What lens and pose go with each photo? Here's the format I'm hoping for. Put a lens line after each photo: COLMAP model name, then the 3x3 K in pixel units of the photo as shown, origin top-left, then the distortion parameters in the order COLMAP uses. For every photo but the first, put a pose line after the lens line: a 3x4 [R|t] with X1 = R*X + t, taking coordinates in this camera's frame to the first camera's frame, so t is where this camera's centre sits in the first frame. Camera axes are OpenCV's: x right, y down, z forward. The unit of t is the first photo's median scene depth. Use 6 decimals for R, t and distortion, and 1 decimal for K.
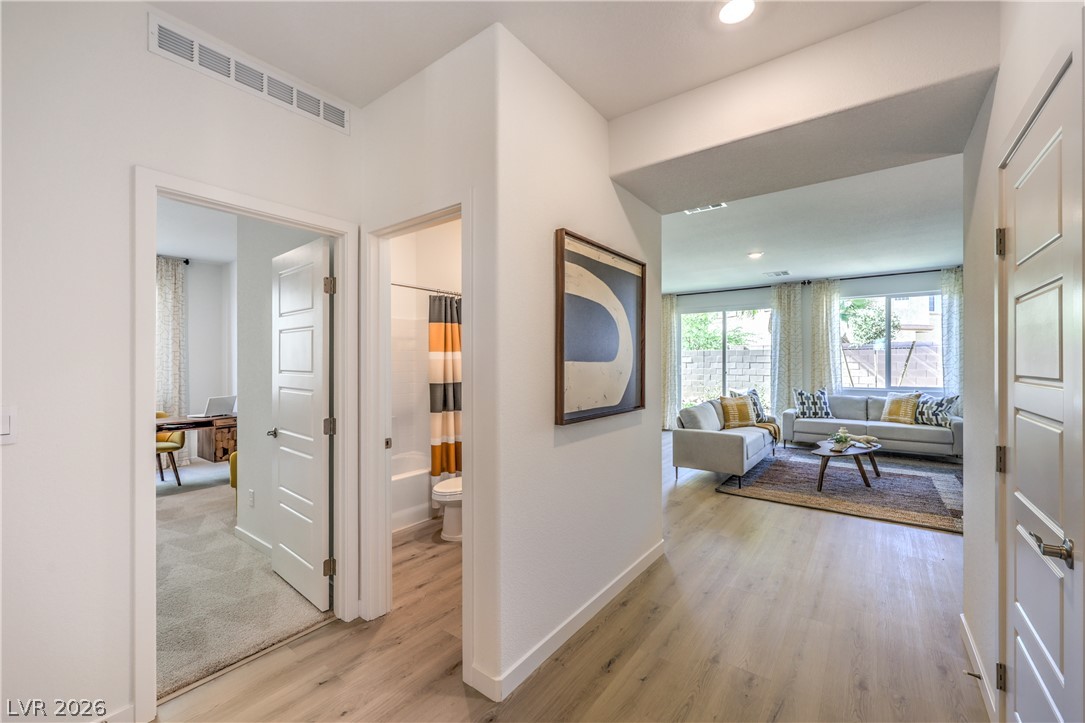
lens RADIAL K [[442.6, 0, 538.6], [0, 442.6, 363.4], [0, 0, 1]] dist [-0.002420, 0.000766]
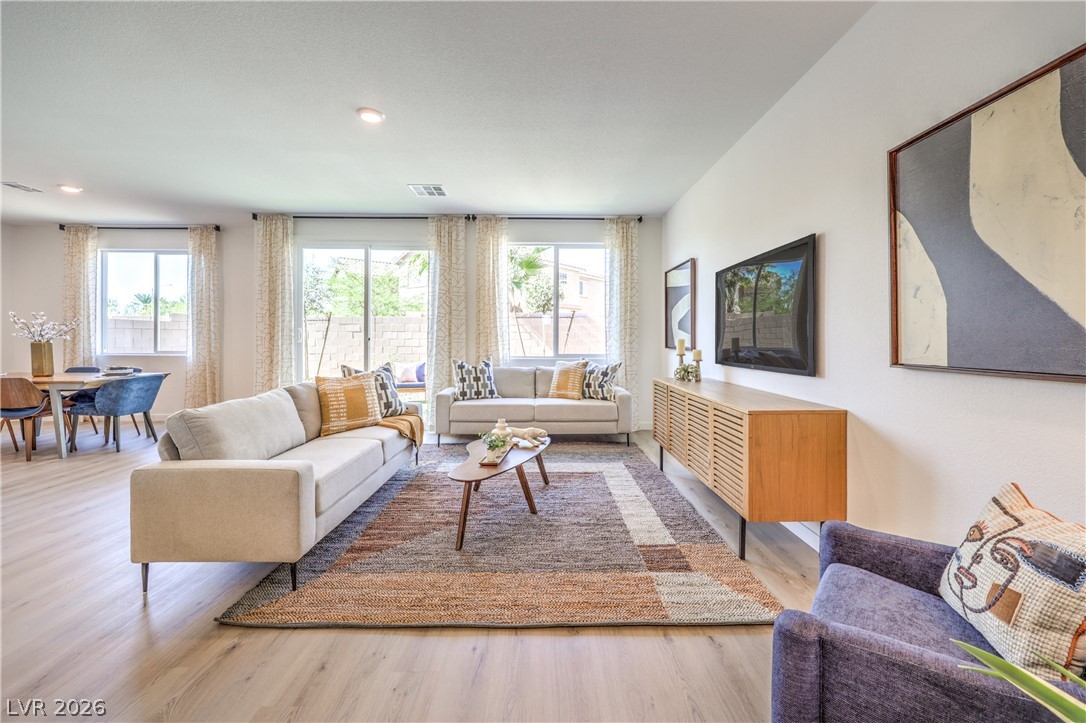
lens RADIAL K [[443.0, 0, 548.7], [0, 443.0, 340.1], [0, 0, 1]] dist [-0.002420, 0.000766]
pose [[0.788581, 0.003155, 0.614923, 0.289253], [-0.003805, 0.999993, -0.000251, 0.028118], [-0.614919, -0.002141, 0.788587, 0.379964]]
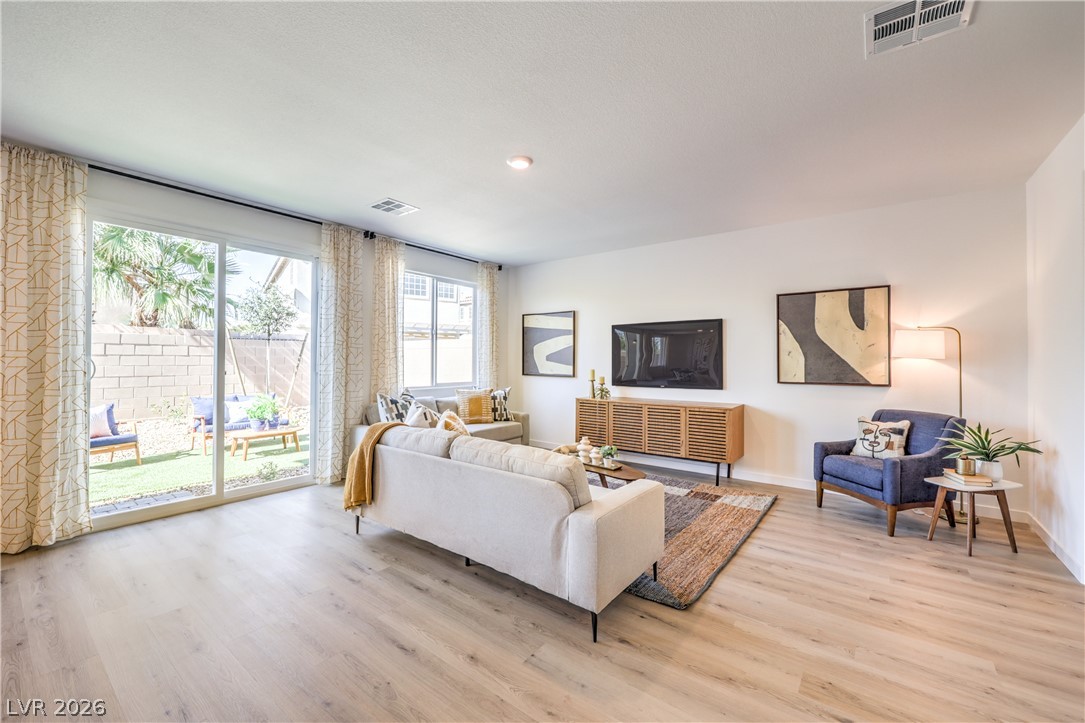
lens RADIAL K [[442.6, 0, 542.0], [0, 442.6, 358.2], [0, 0, 1]] dist [-0.002420, 0.000766]
pose [[0.005235, 0.008751, 0.999948, -0.068859], [-0.001405, 0.999961, -0.008744, 0.011134], [-0.999985, -0.001359, 0.005247, 0.853896]]
